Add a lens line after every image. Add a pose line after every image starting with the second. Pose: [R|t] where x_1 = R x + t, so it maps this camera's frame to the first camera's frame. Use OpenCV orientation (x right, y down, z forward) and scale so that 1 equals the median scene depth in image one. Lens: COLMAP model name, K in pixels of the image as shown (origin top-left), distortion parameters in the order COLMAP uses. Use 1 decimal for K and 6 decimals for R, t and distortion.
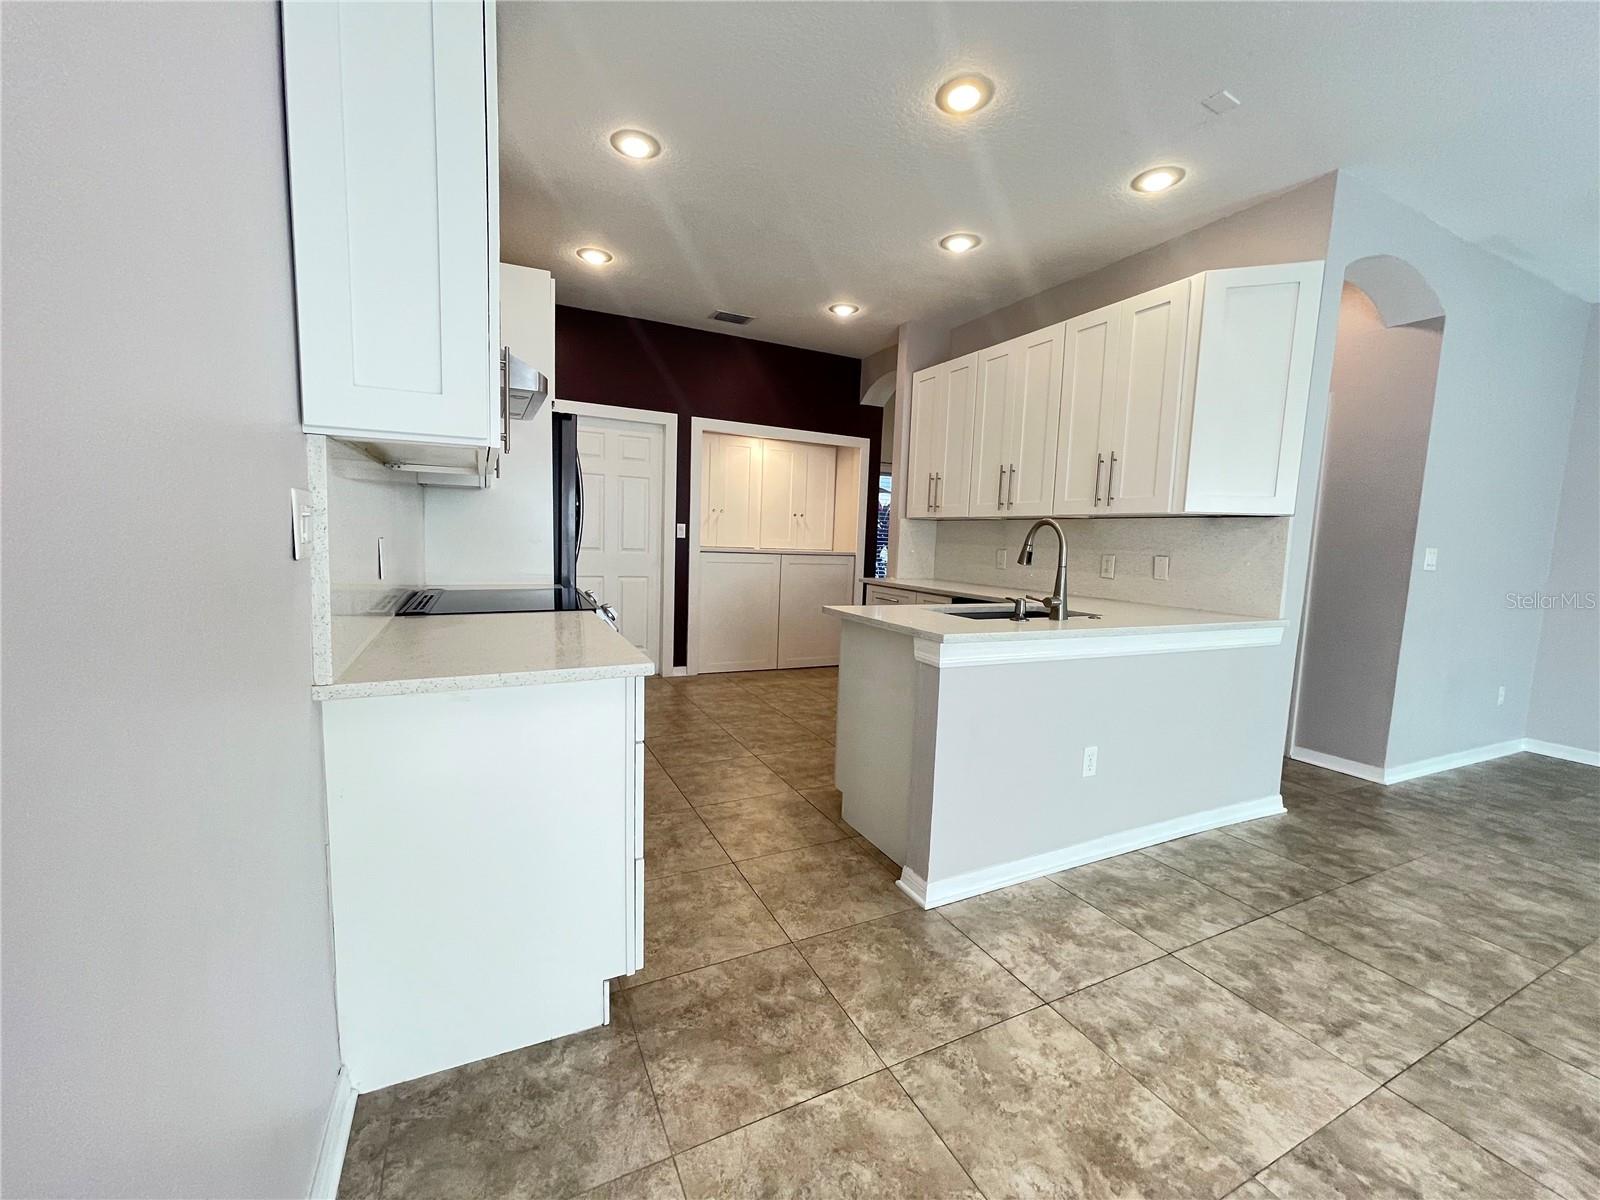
lens RADIAL K [[643.9, 0, 793.2], [0, 643.9, 598.5], [0, 0, 1]] dist [0.001424, -0.001227]
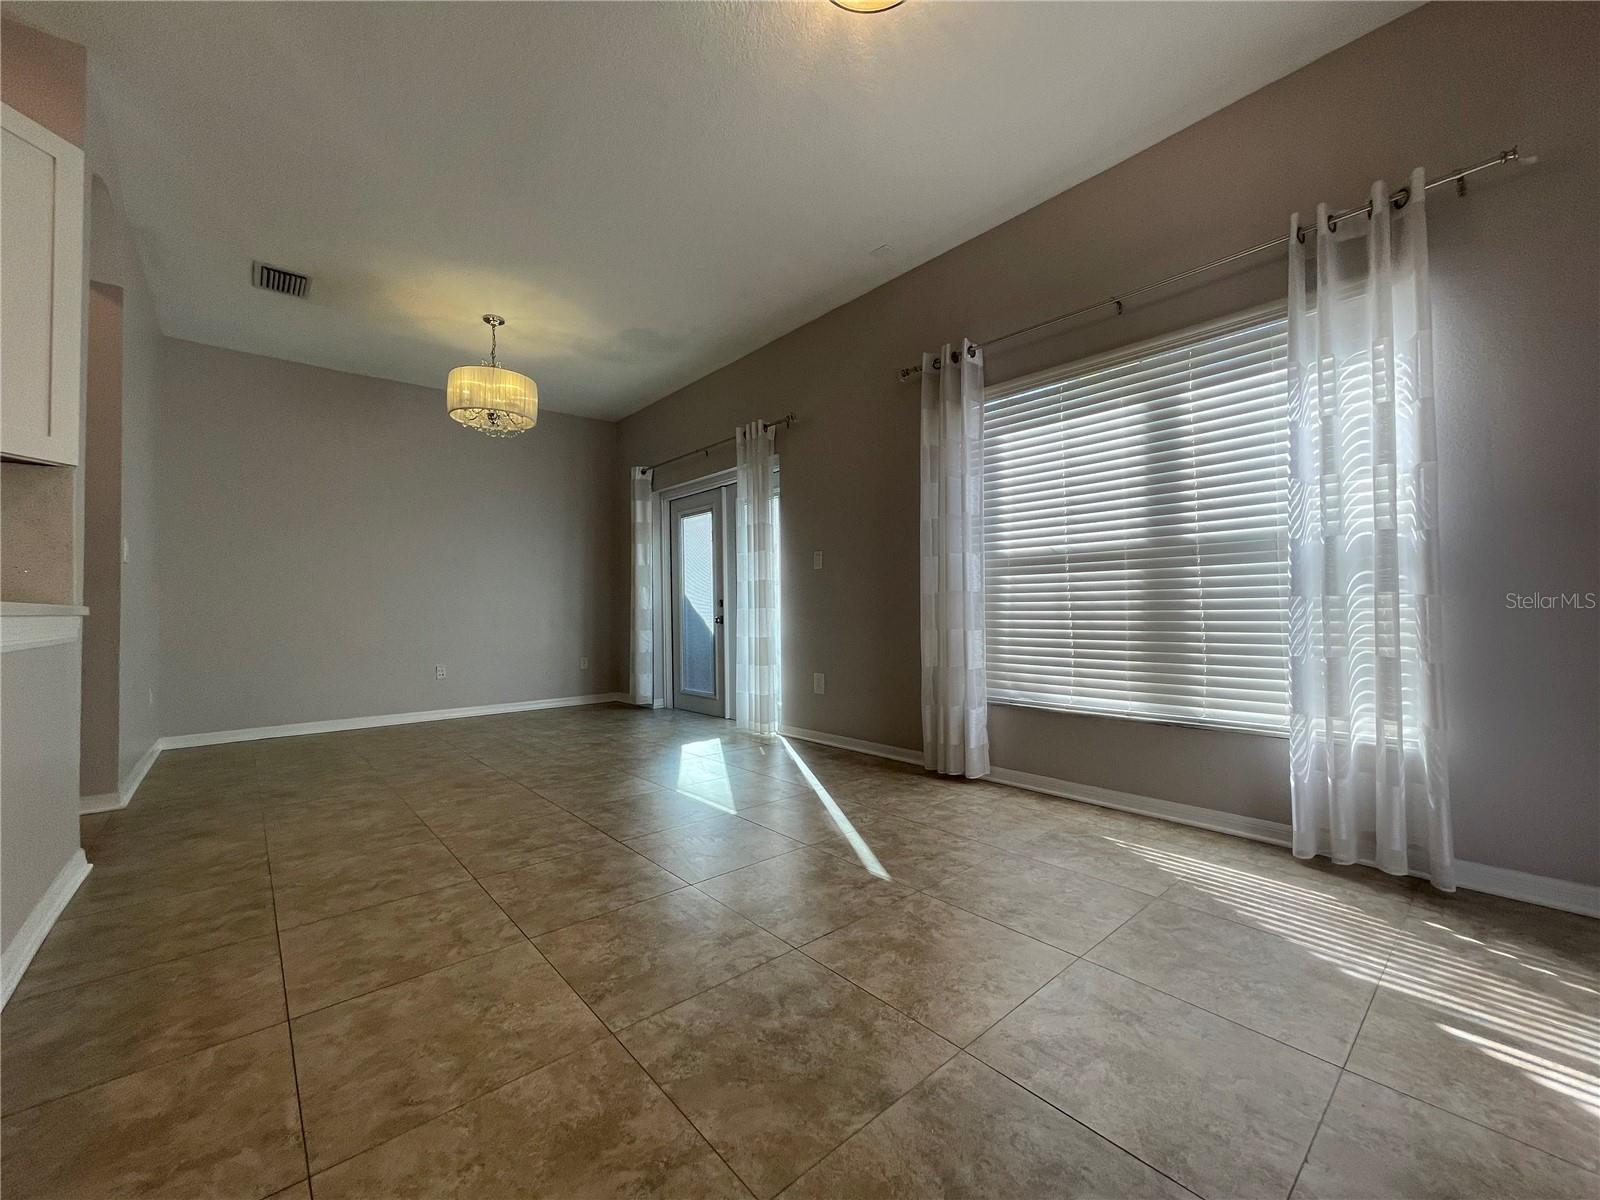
lens RADIAL K [[643.9, 0, 789.4], [0, 643.9, 599.8], [0, 0, 1]] dist [0.001424, -0.001227]
pose [[-0.258396, -0.018045, 0.965871, -0.162672], [0.096949, 0.994293, 0.044512, 0.069239], [-0.961162, 0.105142, -0.255172, 0.389306]]
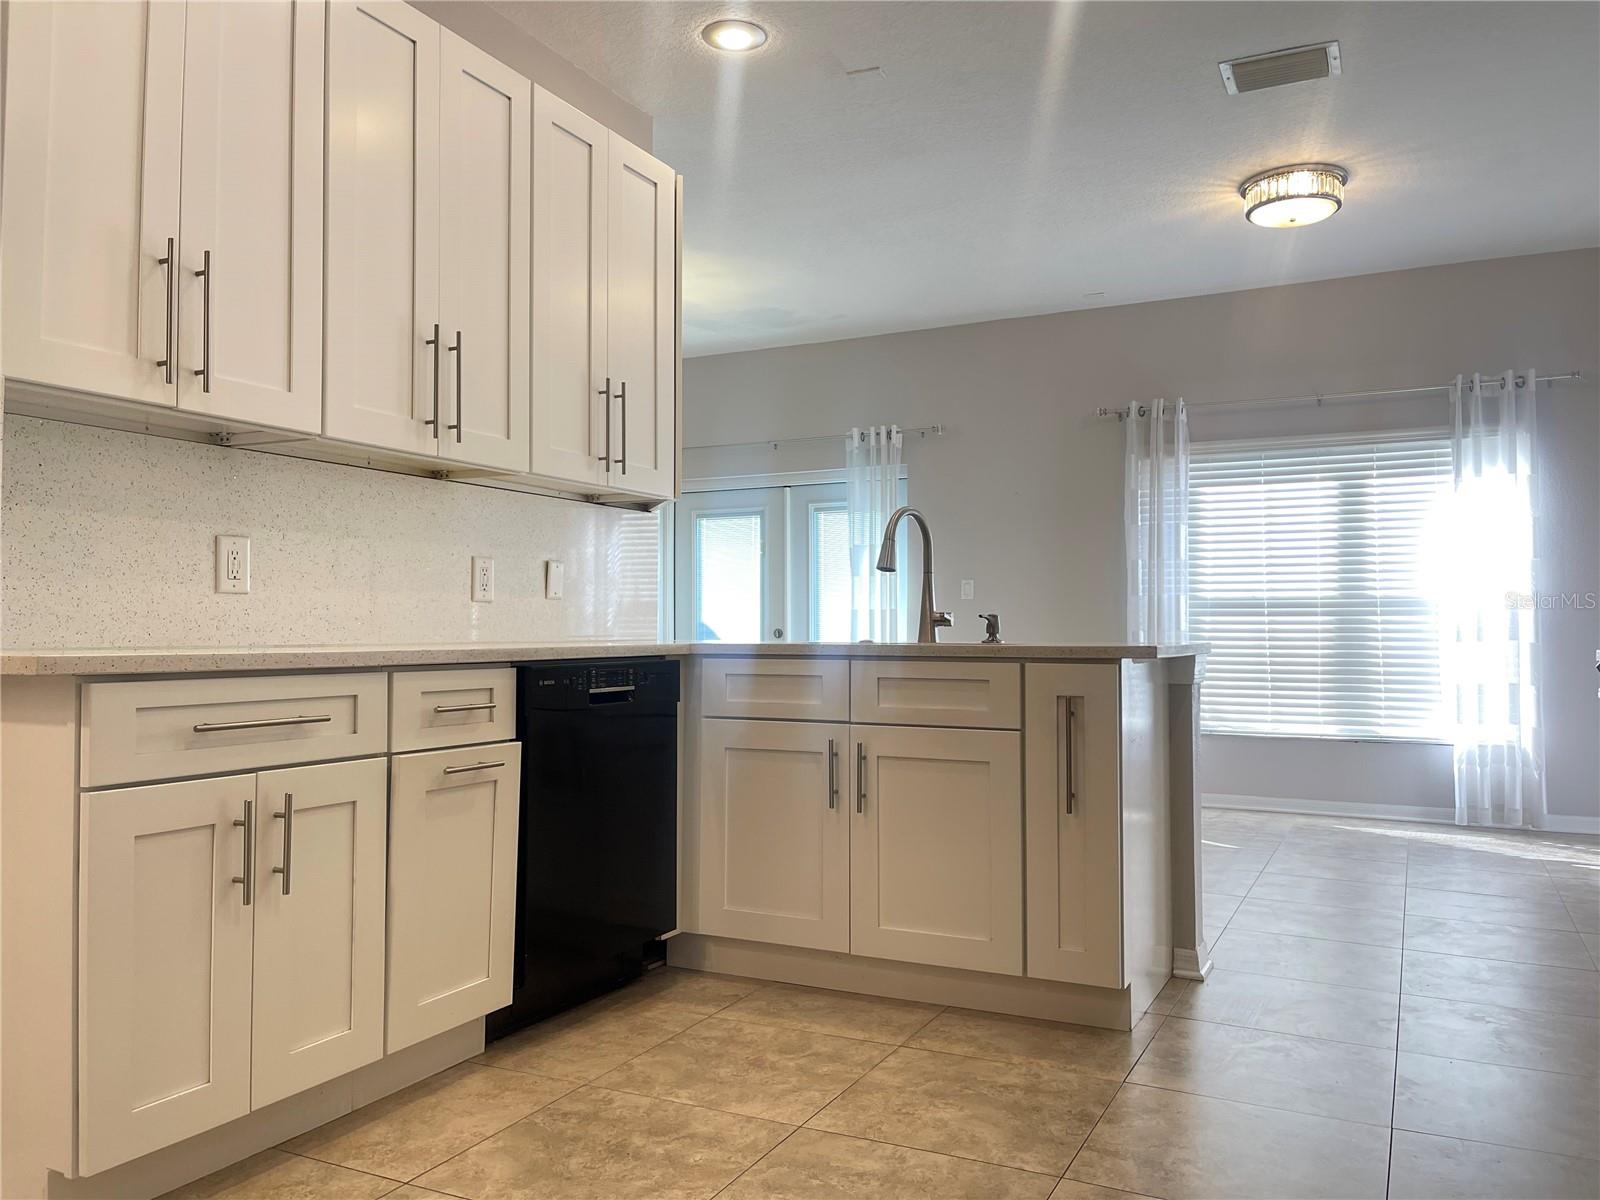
lens RADIAL K [[1210.7, 0, 804.9], [0, 1210.7, 597.4], [0, 0, 1]] dist [0.063299, -0.084555]
pose [[-0.609319, -0.012991, 0.792818, -0.538431], [0.054499, 0.996815, 0.058218, -0.095826], [-0.791050, 0.078681, -0.606671, 1.713883]]
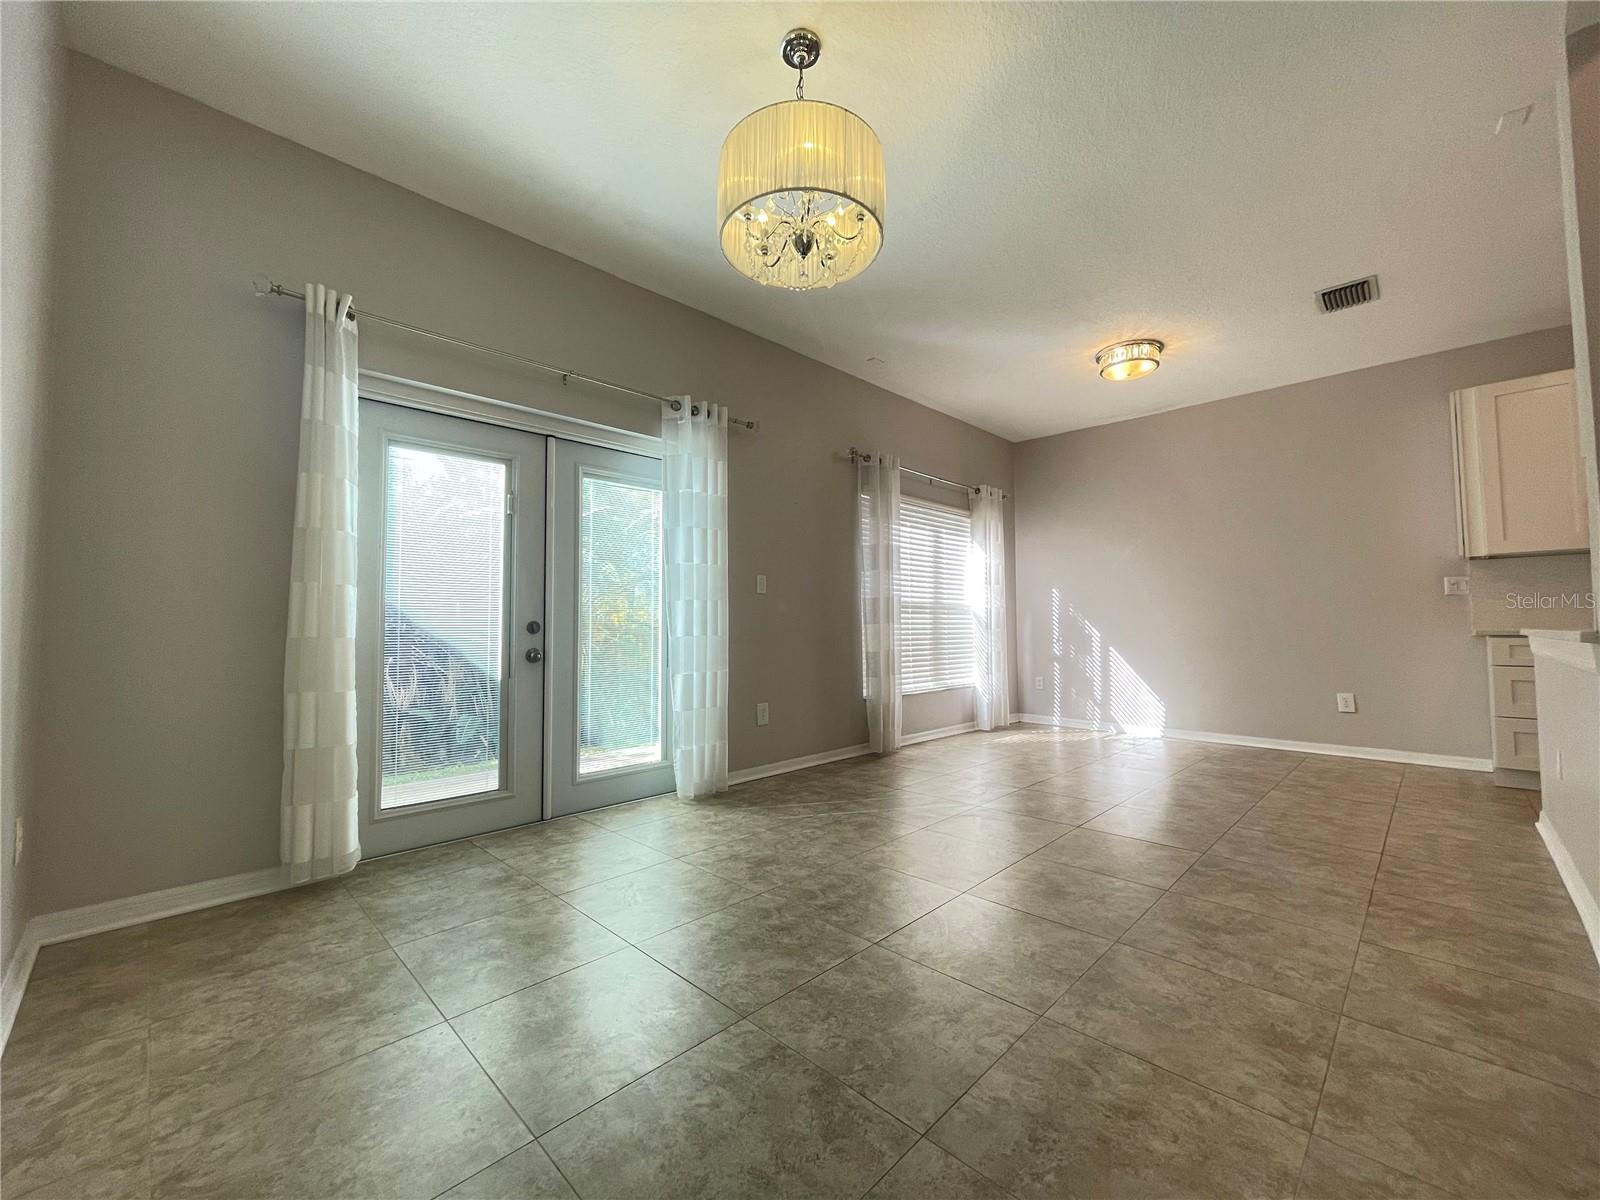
lens RADIAL K [[643.9, 0, 794.3], [0, 643.9, 591.6], [0, 0, 1]] dist [0.001424, -0.001227]
pose [[-0.943482, -0.051343, -0.327421, 1.606099], [-0.063273, 0.997661, 0.025880, 0.026915], [0.325327, 0.045135, -0.944524, 1.285051]]
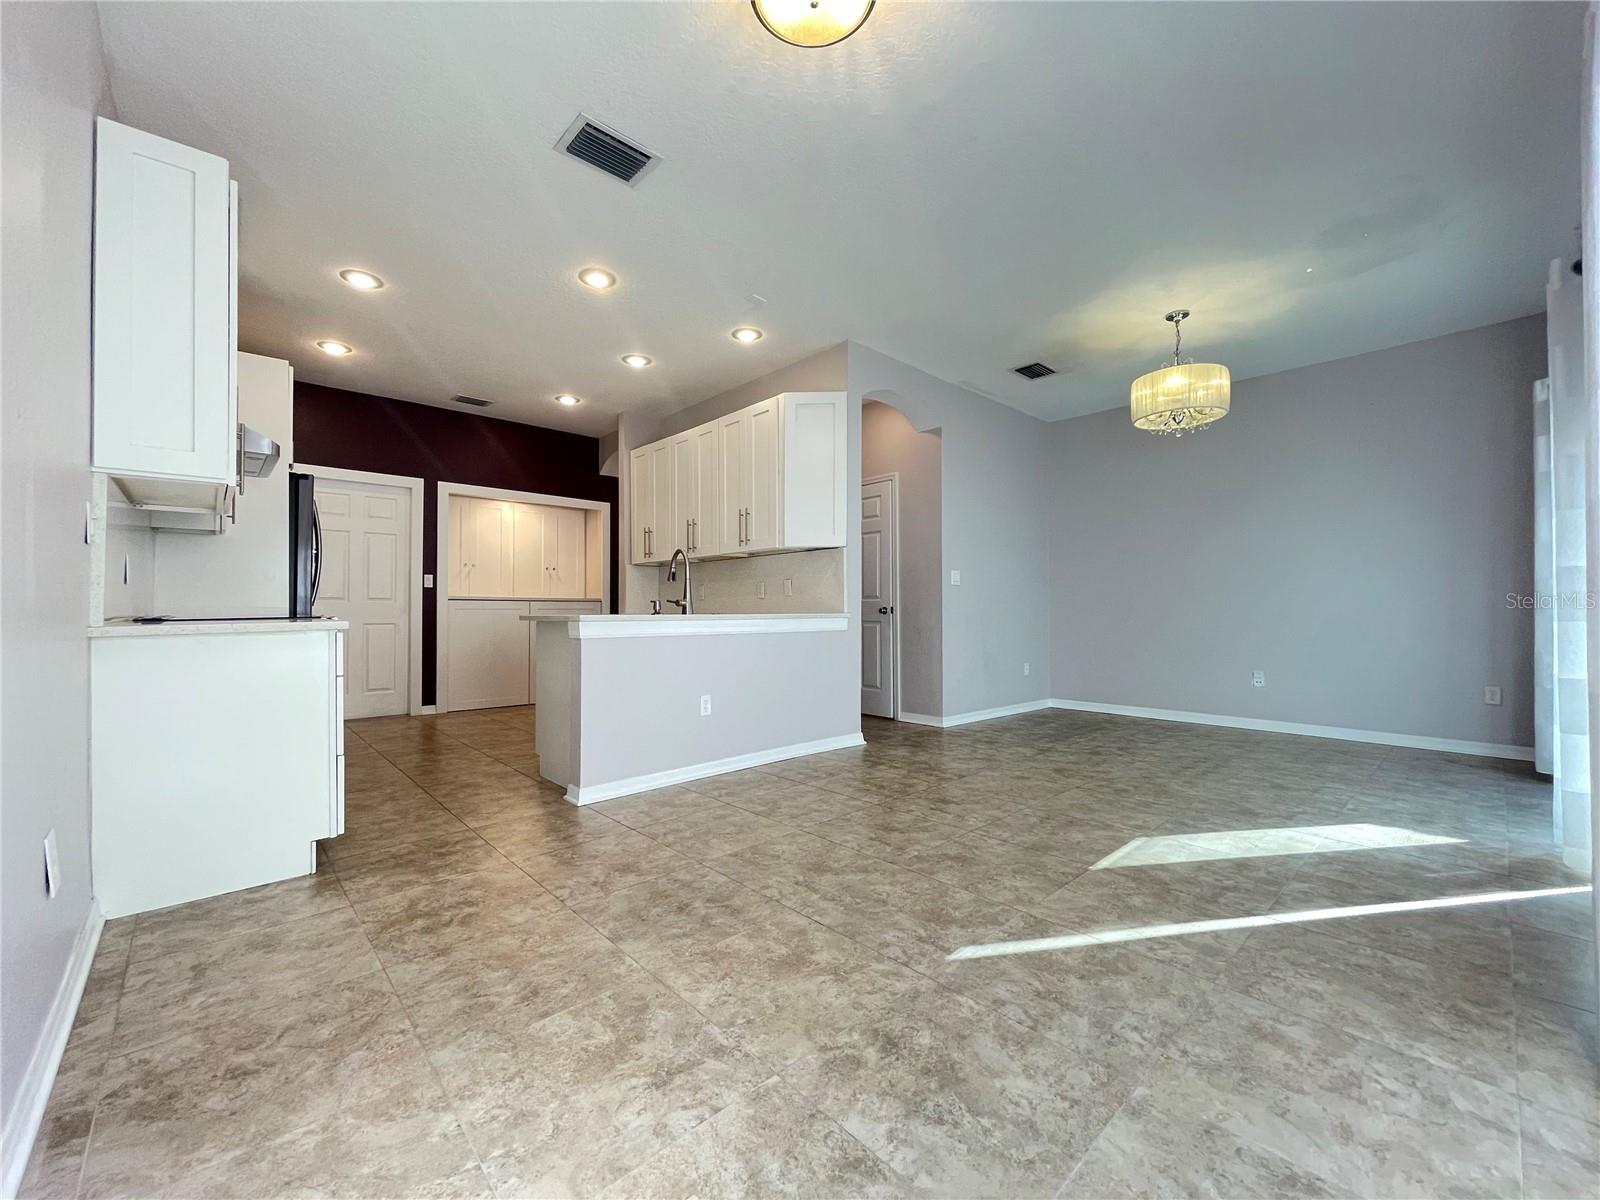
lens RADIAL K [[643.9, 0, 792.7], [0, 643.9, 597.0], [0, 0, 1]] dist [0.001424, -0.001227]
pose [[0.957085, -0.032317, 0.287999, 0.191004], [0.064889, 0.992429, -0.104280, 0.141544], [-0.282449, 0.118493, 0.951936, -0.420309]]
